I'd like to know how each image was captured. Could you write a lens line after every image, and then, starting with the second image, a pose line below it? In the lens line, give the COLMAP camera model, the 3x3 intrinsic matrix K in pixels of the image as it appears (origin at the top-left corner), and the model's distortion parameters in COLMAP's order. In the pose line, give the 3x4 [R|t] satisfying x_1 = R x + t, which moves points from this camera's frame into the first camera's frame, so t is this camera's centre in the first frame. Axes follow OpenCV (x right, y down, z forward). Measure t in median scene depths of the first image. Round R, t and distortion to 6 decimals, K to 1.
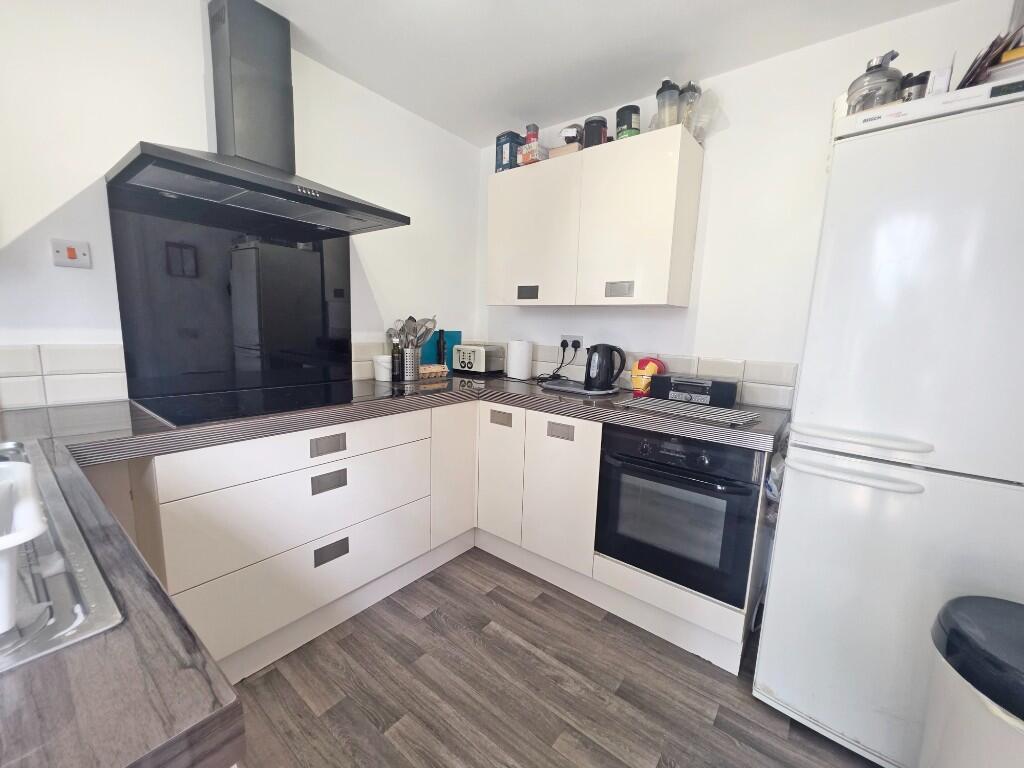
lens RADIAL K [[412.0, 0, 511.0], [0, 412.0, 387.7], [0, 0, 1]] dist [-0.000203, 0.000010]
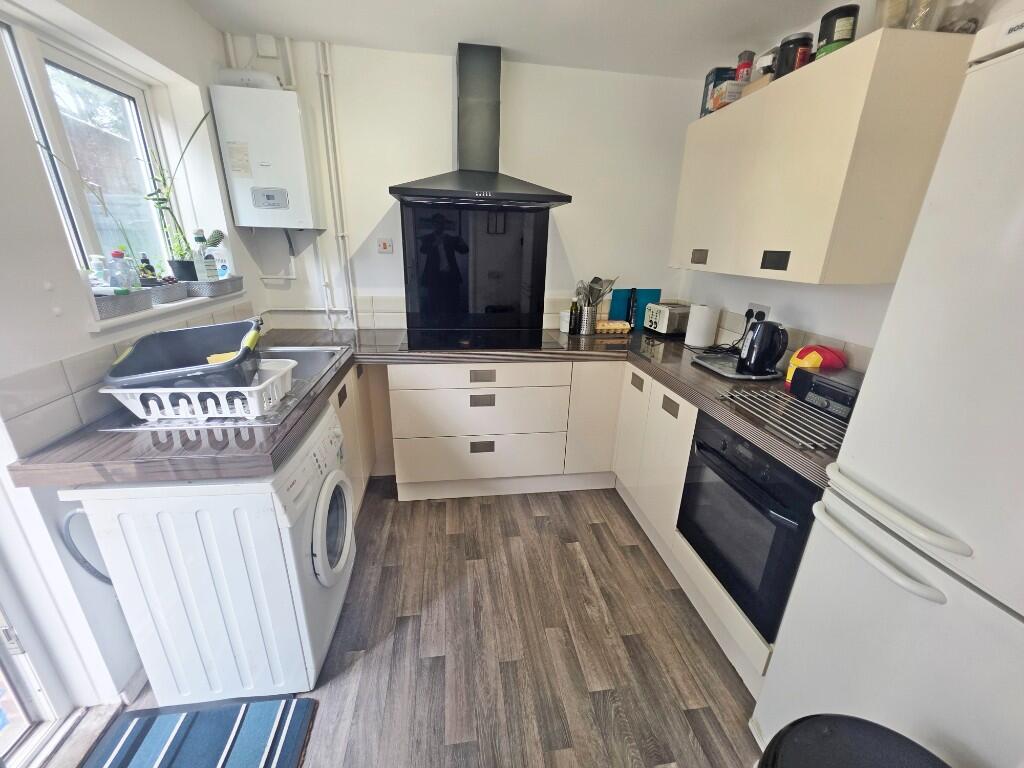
lens RADIAL K [[414.9, 0, 513.0], [0, 414.9, 385.7], [0, 0, 1]] dist [-0.000469, -0.000232]
pose [[0.726590, 0.208084, -0.654804, 0.499927], [-0.103453, 0.975304, 0.195138, -0.103706], [0.679239, -0.074043, 0.730173, 0.000613]]
